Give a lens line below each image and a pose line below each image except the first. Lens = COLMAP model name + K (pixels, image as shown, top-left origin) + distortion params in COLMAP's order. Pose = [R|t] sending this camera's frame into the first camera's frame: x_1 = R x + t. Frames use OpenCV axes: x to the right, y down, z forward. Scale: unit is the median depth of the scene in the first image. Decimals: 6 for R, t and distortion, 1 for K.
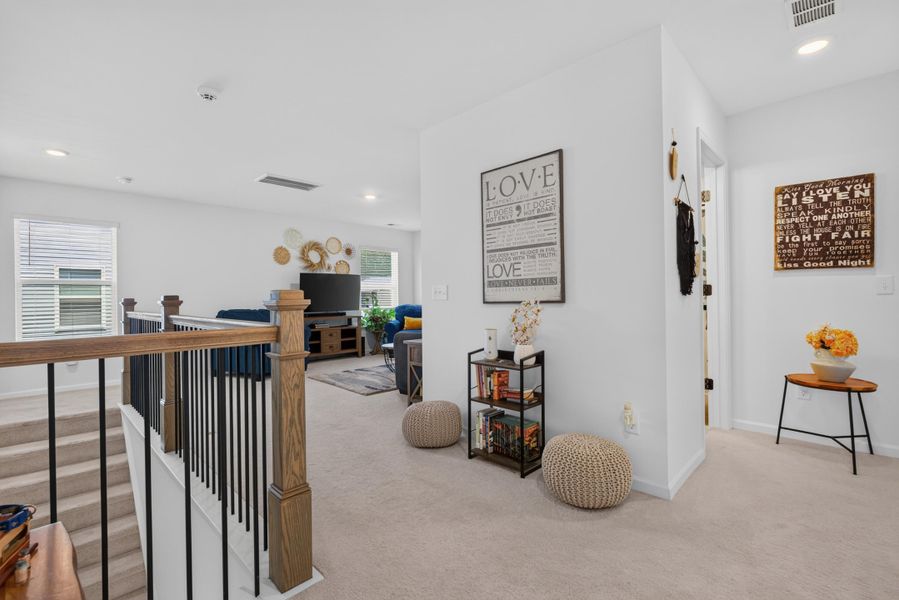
lens RADIAL K [[407.4, 0, 449.0], [0, 407.4, 298.4], [0, 0, 1]] dist [-0.013354, 0.000205]
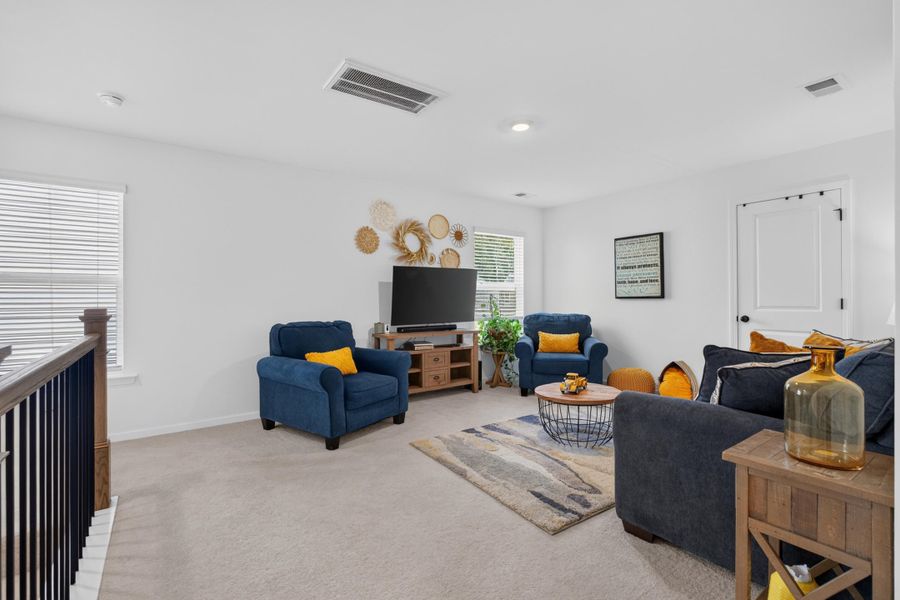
lens RADIAL K [[407.9, 0, 448.1], [0, 407.9, 296.9], [0, 0, 1]] dist [-0.013354, 0.000205]
pose [[0.984321, 0.009214, -0.176147, -0.146459], [-0.009271, 0.999957, 0.000498, -0.012167], [0.176144, 0.001143, 0.984364, 0.329557]]
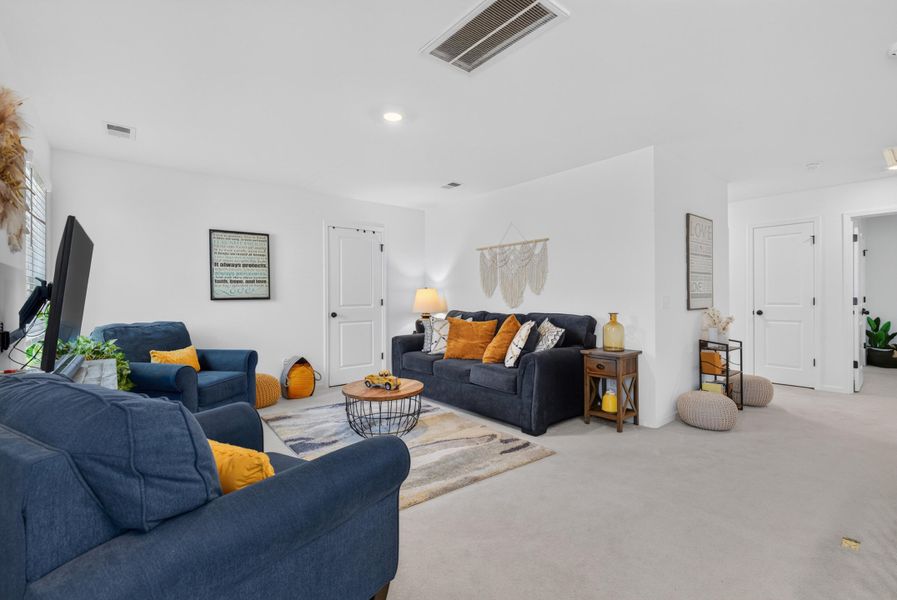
lens RADIAL K [[406.5, 0, 446.5], [0, 406.5, 299.2], [0, 0, 1]] dist [-0.013354, 0.000205]
pose [[0.110063, 0.007546, 0.993896, -0.536124], [0.002987, 0.999964, -0.007923, -0.007066], [-0.993920, 0.003841, 0.110037, 0.664215]]
